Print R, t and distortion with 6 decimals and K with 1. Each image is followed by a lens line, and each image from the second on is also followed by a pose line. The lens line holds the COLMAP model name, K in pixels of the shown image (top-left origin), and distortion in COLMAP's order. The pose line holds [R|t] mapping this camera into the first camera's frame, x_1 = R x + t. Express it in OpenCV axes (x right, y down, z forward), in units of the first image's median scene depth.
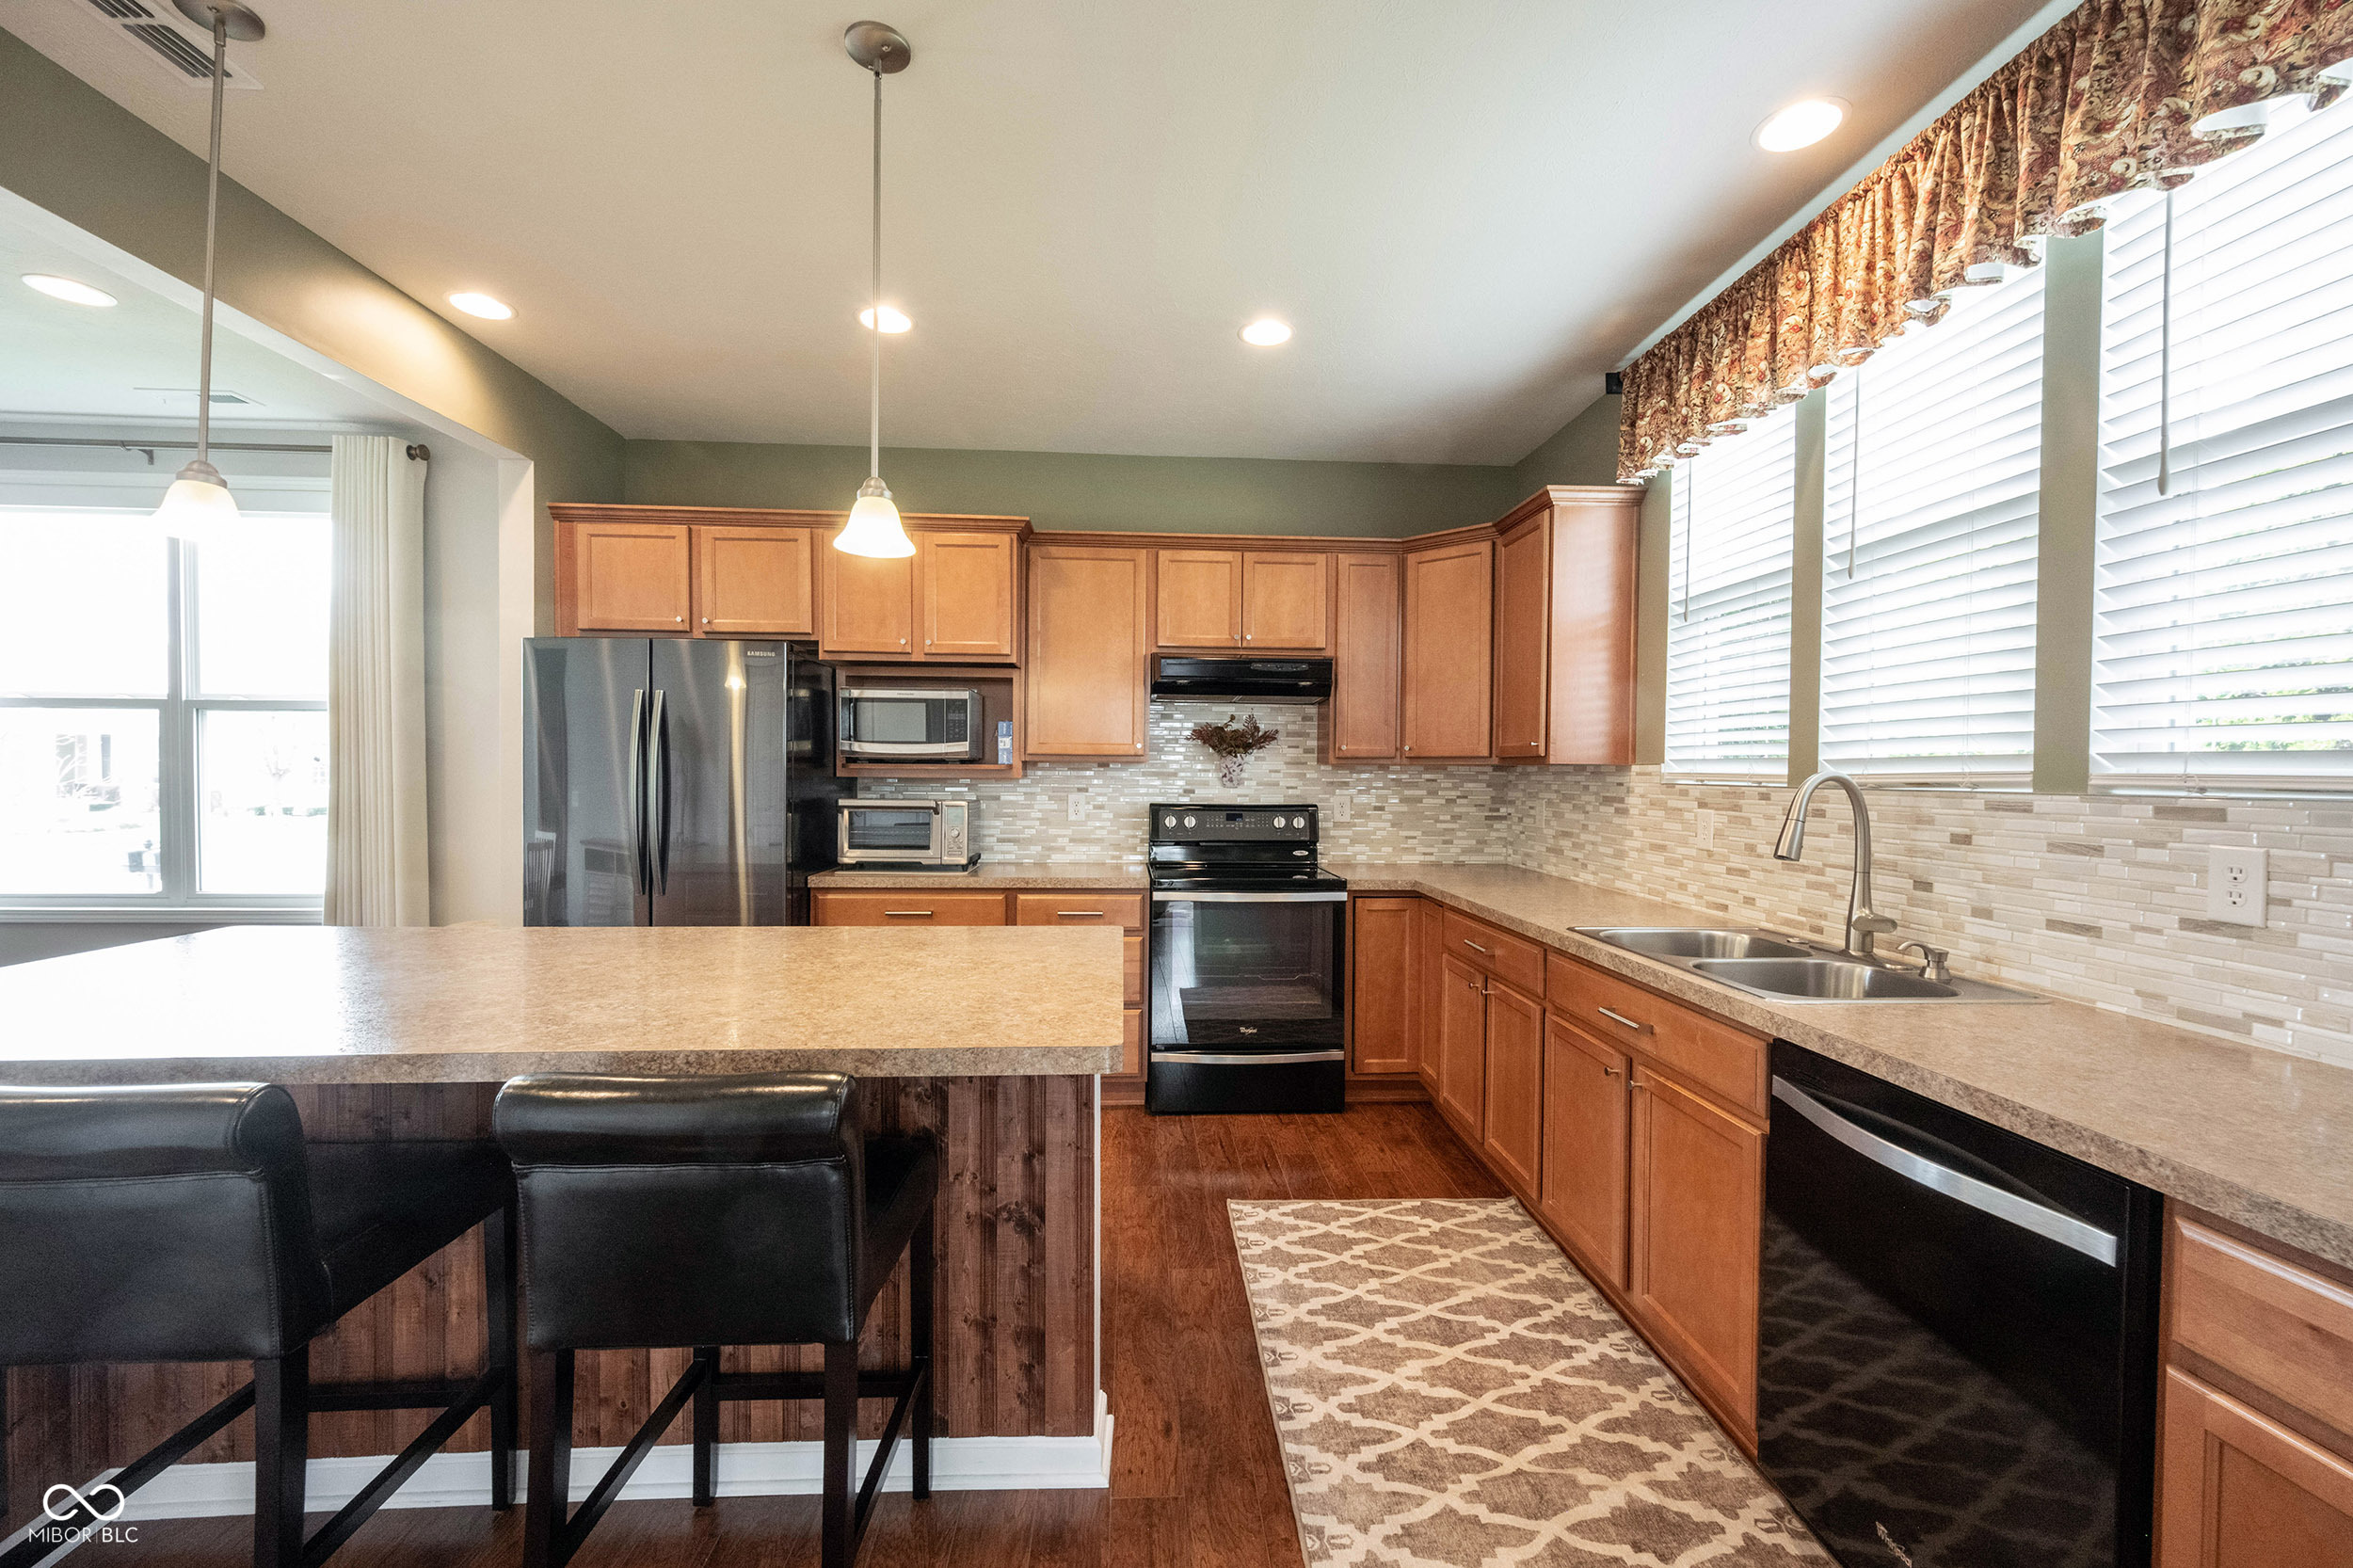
lens RADIAL K [[931.0, 0, 1188.5], [0, 931.0, 795.8], [0, 0, 1]] dist [-0.000534, 0.000268]
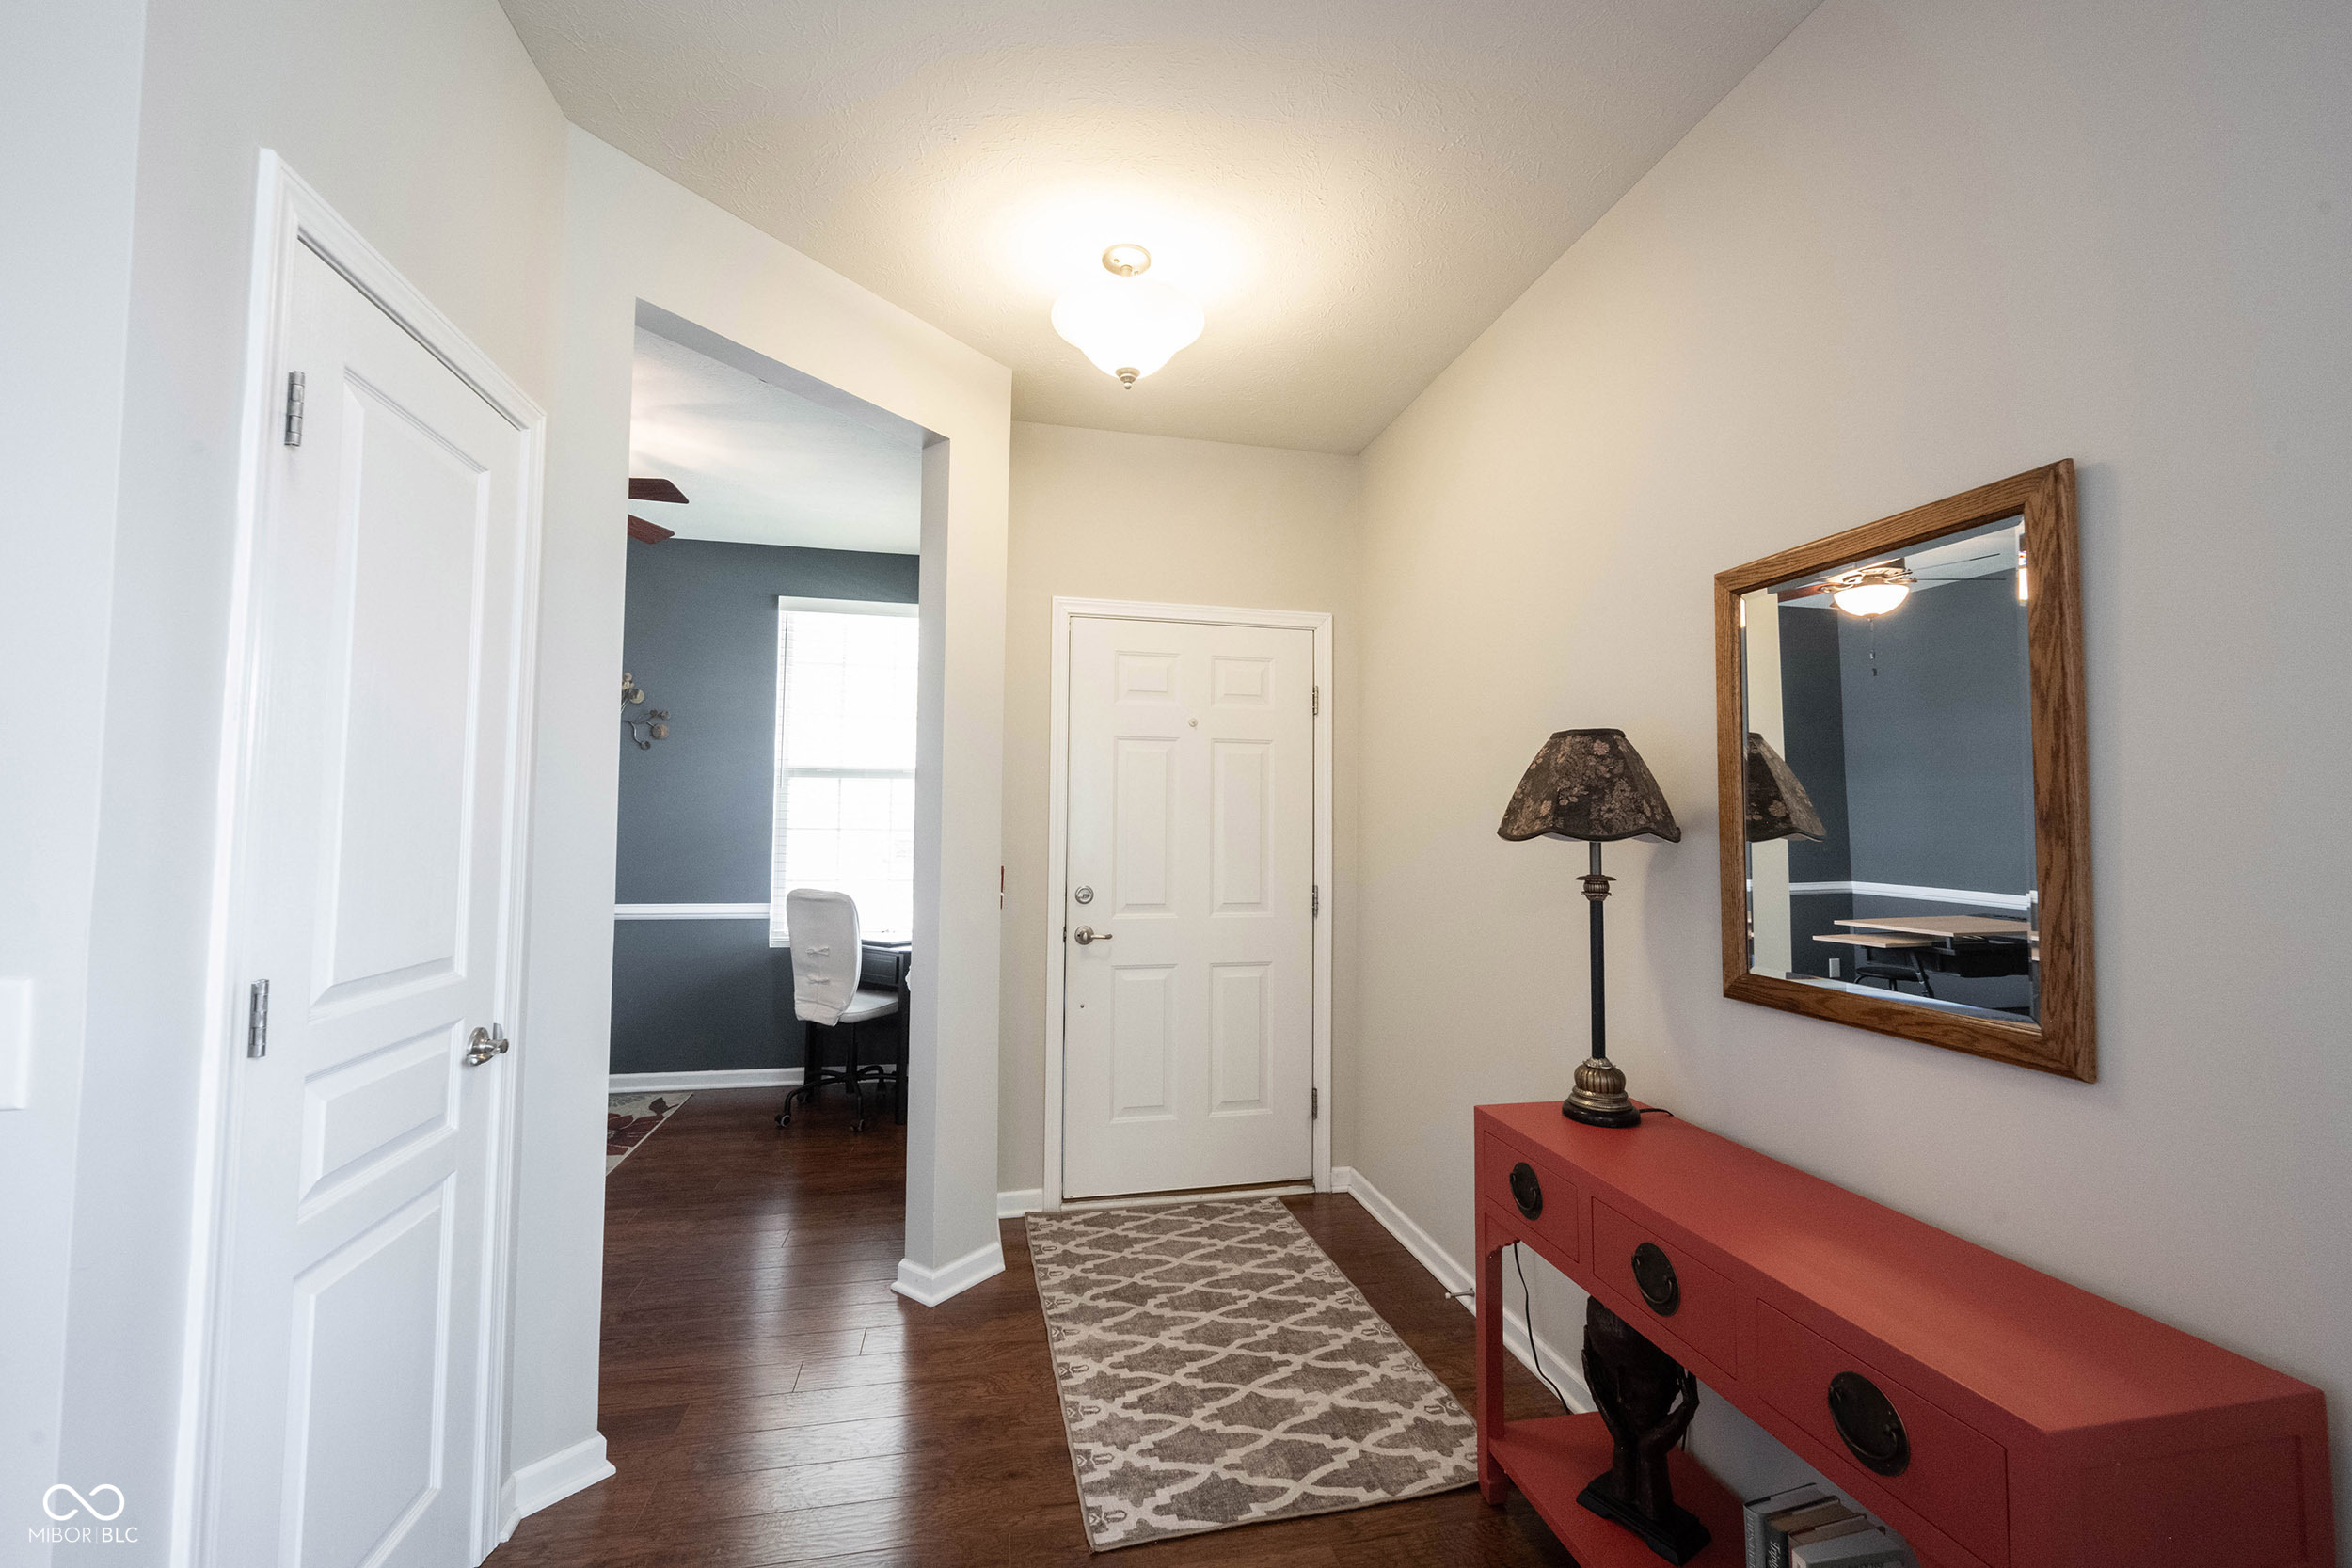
lens RADIAL K [[930.5, 0, 1175.8], [0, 930.5, 784.3], [0, 0, 1]] dist [-0.000534, 0.000268]
pose [[0.983957, 0.006031, 0.178302, 0.022498], [0.006679, 0.997482, -0.070600, 0.000479], [-0.178279, 0.070658, 0.981440, -0.194525]]
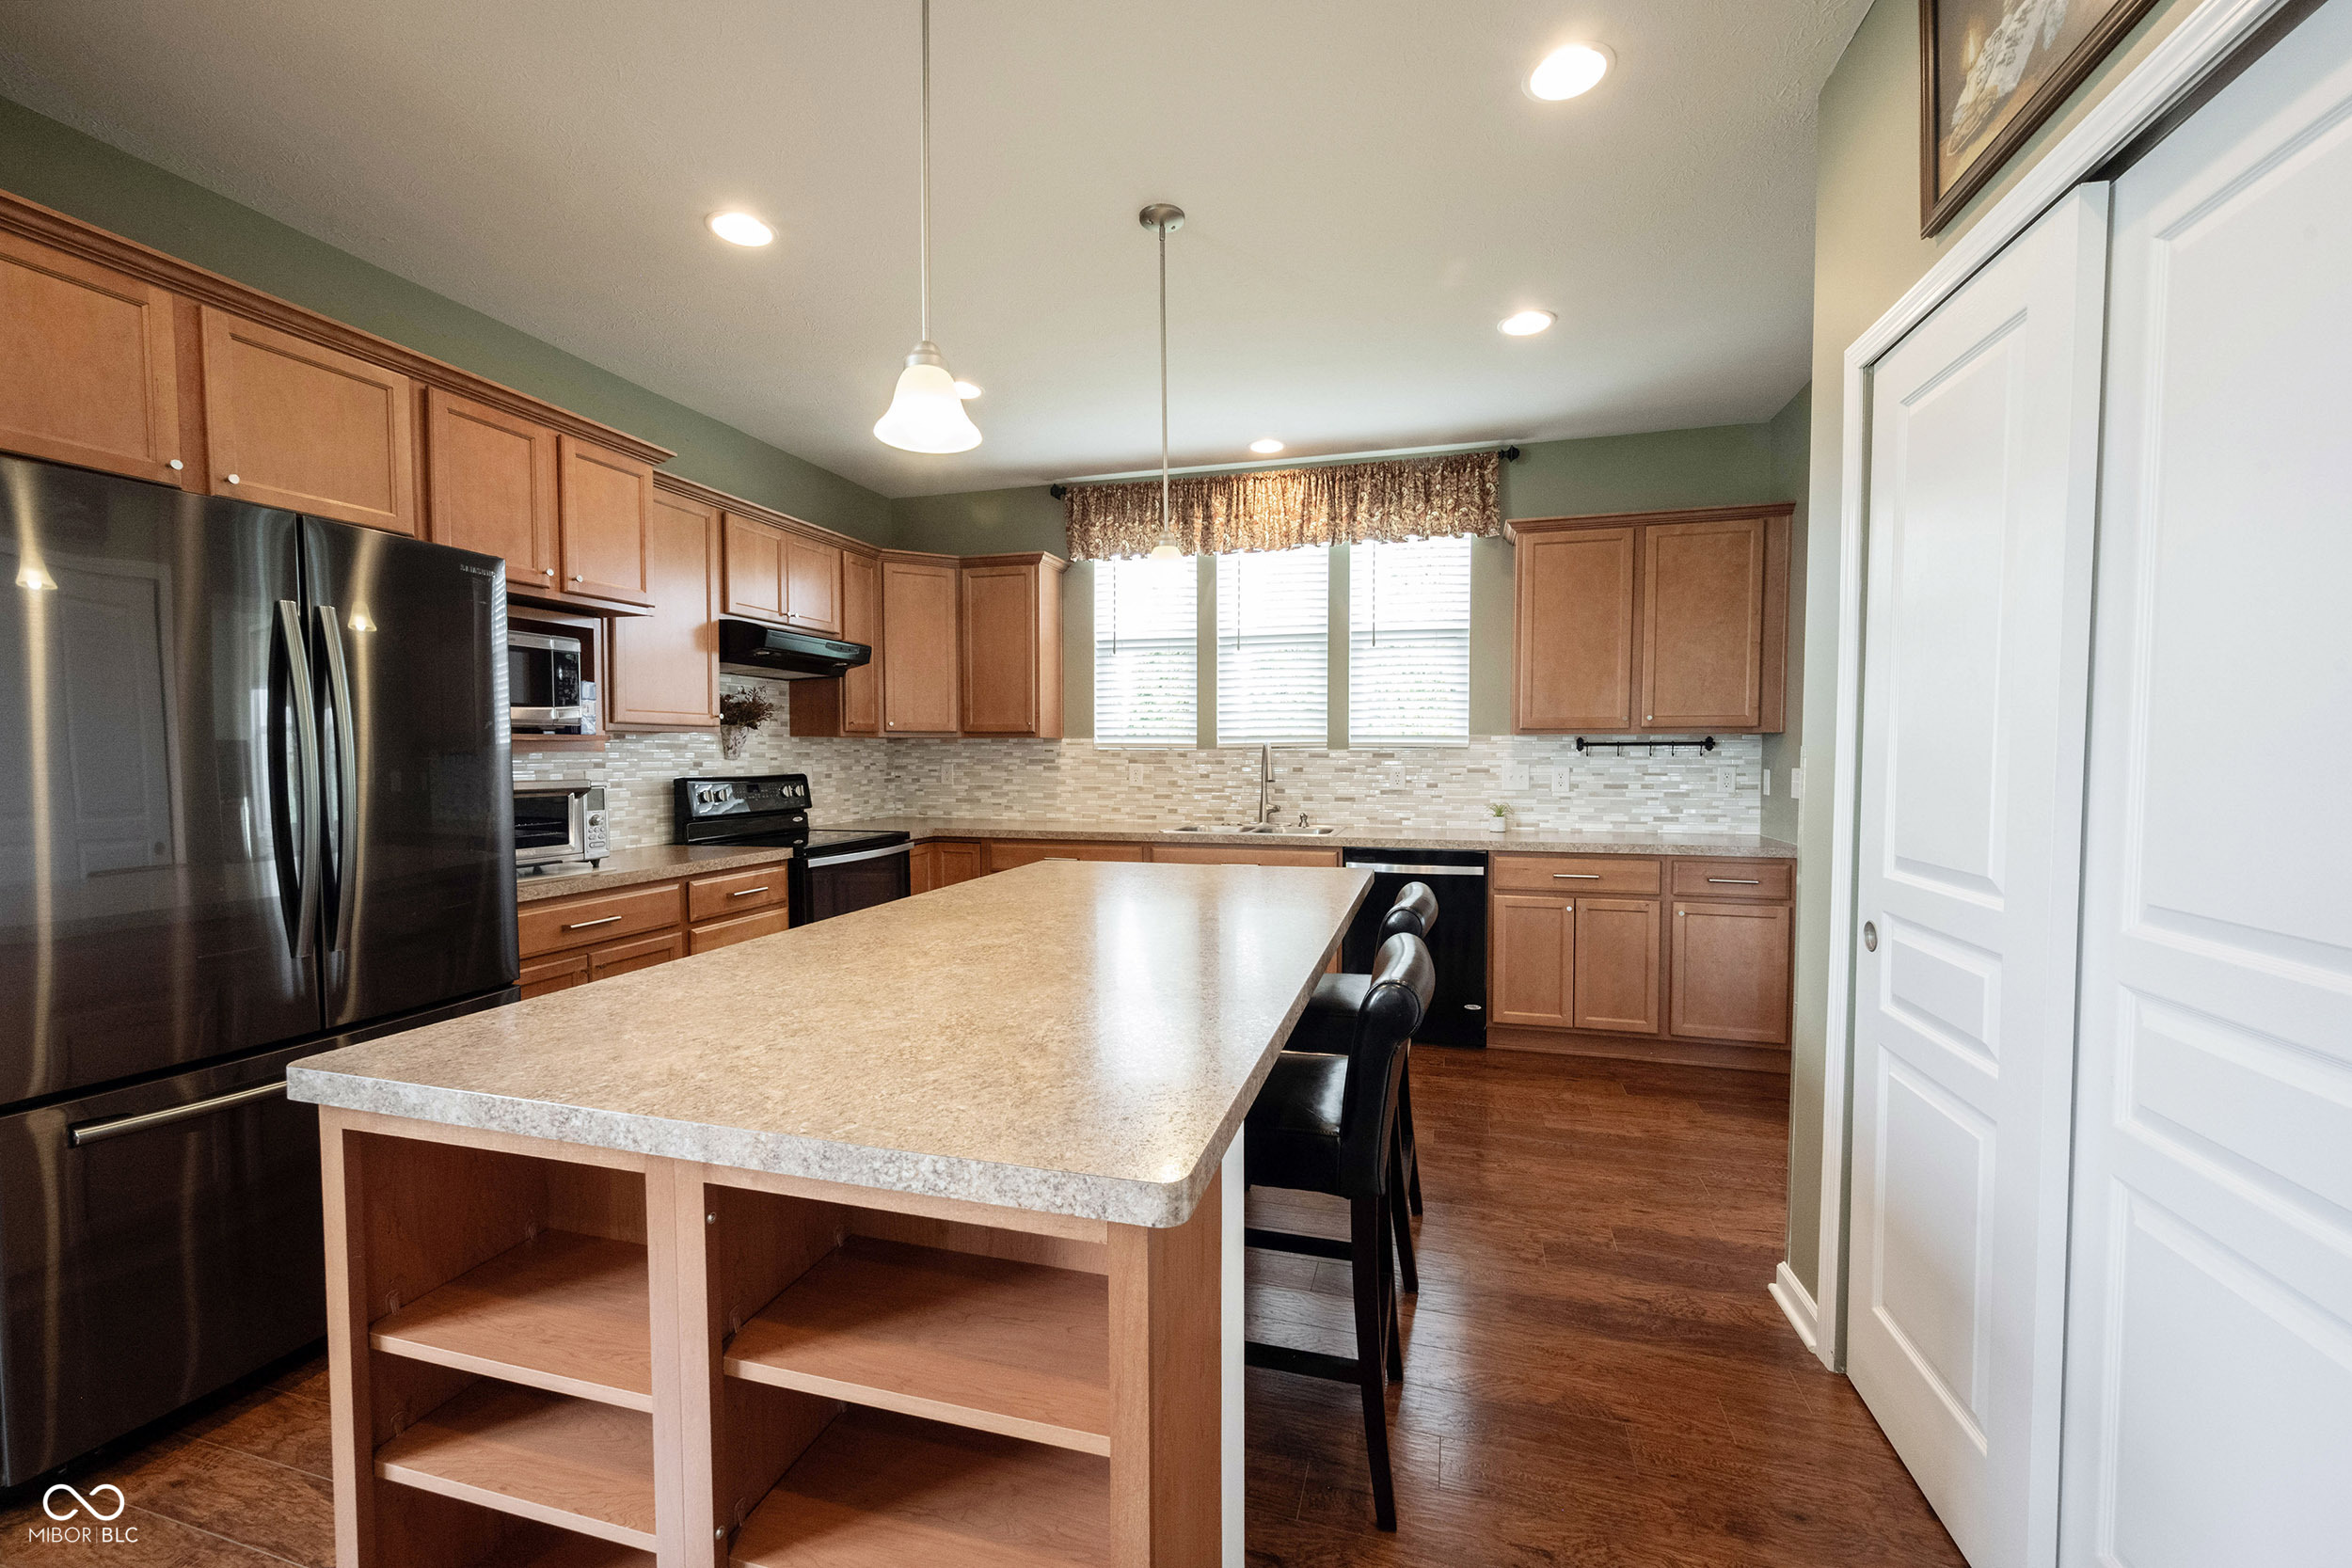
lens RADIAL K [[930.5, 0, 1176.8], [0, 930.5, 791.2], [0, 0, 1]] dist [-0.000534, 0.000268]
pose [[0.341847, -0.049838, 0.938433, -1.323471], [0.027963, 0.998690, 0.042852, -0.008433], [-0.939340, 0.011593, 0.342792, 0.404235]]
